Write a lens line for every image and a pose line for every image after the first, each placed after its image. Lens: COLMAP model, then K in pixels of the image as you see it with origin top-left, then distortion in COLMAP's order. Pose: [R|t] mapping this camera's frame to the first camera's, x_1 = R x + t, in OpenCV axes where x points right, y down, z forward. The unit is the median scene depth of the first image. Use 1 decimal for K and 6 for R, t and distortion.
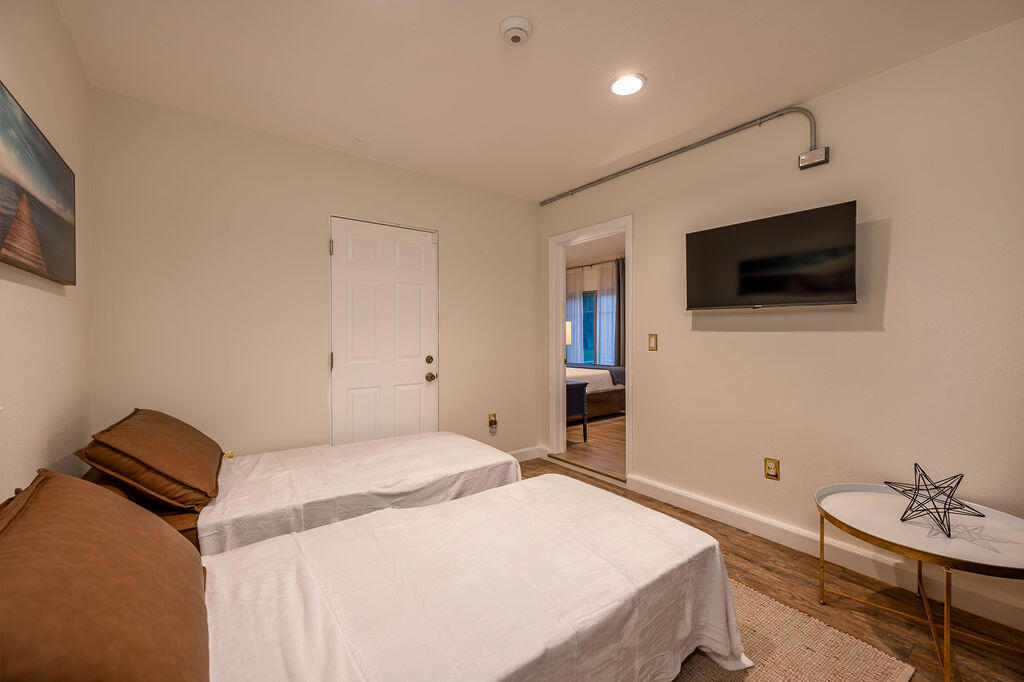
lens RADIAL K [[420.1, 0, 513.3], [0, 420.1, 335.8], [0, 0, 1]] dist [-0.002248, -0.000226]
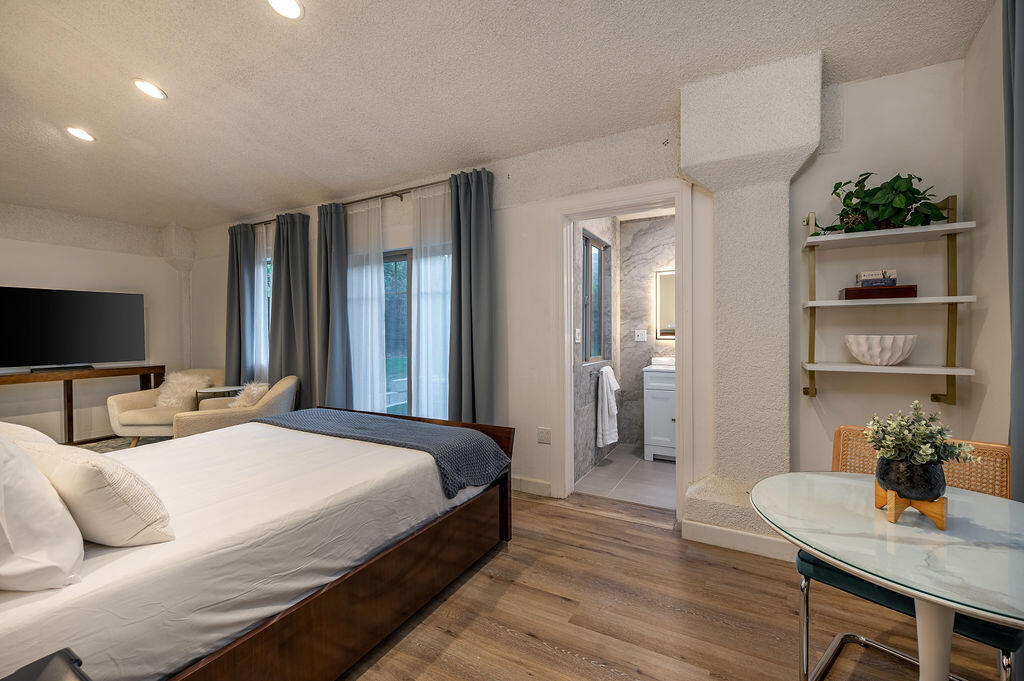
lens RADIAL K [[449.0, 0, 512.7], [0, 449.0, 342.4], [0, 0, 1]] dist [-0.011250, -0.000124]
pose [[0.928210, -0.000832, 0.372055, 0.161191], [0.002500, 0.999989, -0.004001, 0.005032], [-0.372047, 0.004644, 0.928202, 0.673832]]
